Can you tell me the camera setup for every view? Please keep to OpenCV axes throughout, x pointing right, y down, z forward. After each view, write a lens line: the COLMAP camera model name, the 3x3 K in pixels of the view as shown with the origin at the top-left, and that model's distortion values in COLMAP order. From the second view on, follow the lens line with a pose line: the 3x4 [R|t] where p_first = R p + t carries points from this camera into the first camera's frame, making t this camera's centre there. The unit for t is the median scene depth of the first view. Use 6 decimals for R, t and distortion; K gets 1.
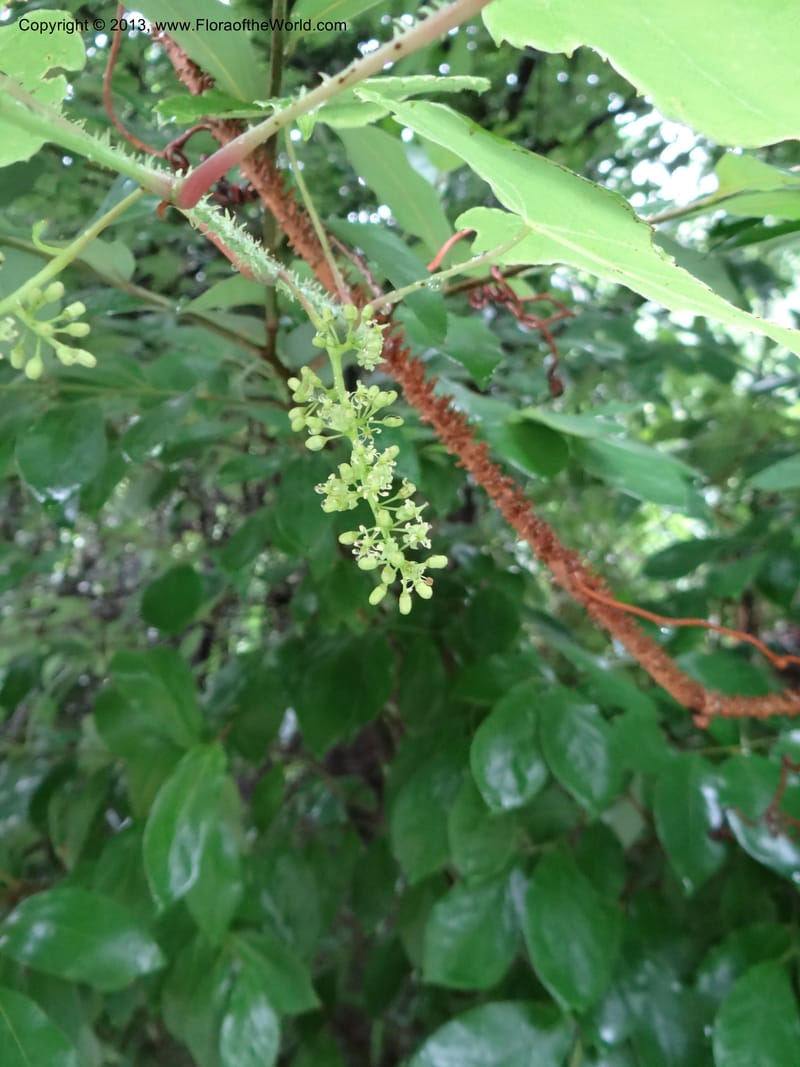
lens RADIAL K [[883.1, 0, 385.7], [0, 883.1, 541.8], [0, 0, 1]] dist [0.007405, -0.009267]
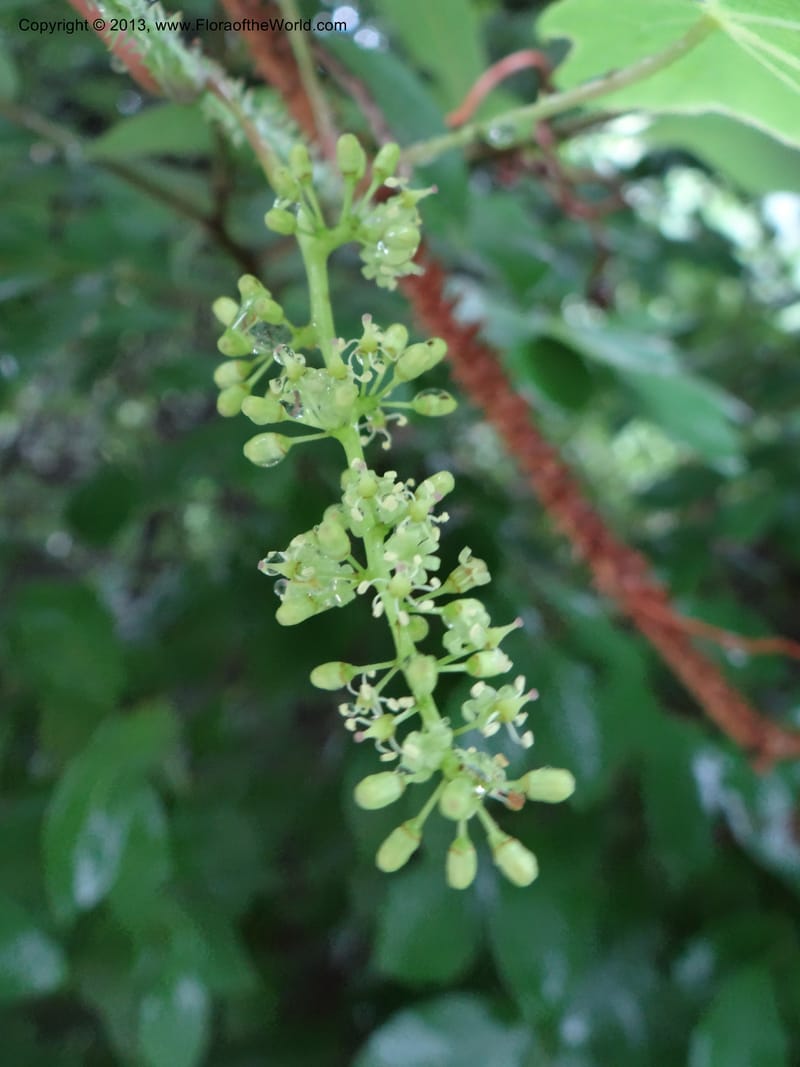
lens RADIAL K [[941.3, 0, 400.0], [0, 941.3, 533.5], [0, 0, 1]] dist [-0.007451, -0.000576]
pose [[0.997410, 0.038113, 0.061004, -0.036462], [-0.043963, 0.994252, 0.097623, -0.114501], [-0.056933, -0.100052, 0.993352, 0.493049]]
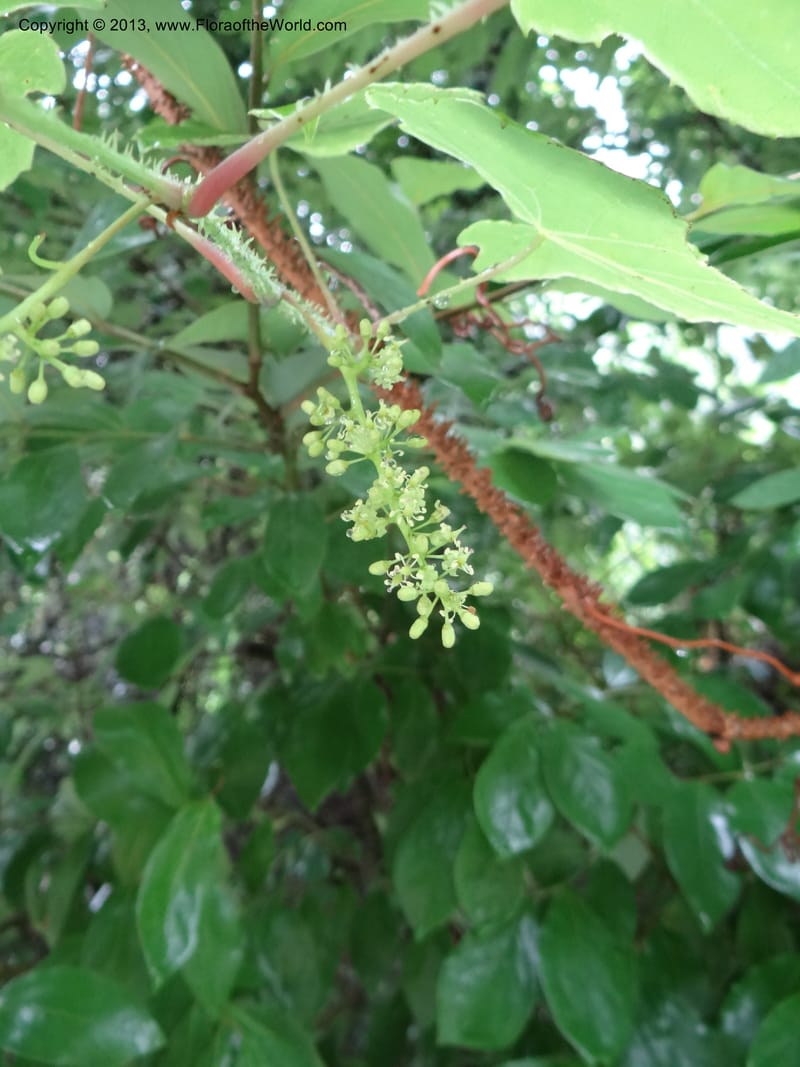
lens RADIAL K [[888.3, 0, 385.2], [0, 888.3, 538.8], [0, 0, 1]] dist [0.000322, -0.005106]
pose [[0.998103, -0.048386, 0.038076, -0.064918], [0.050255, 0.997495, -0.049777, 0.010442], [-0.035572, 0.051596, 0.998034, 0.068565]]
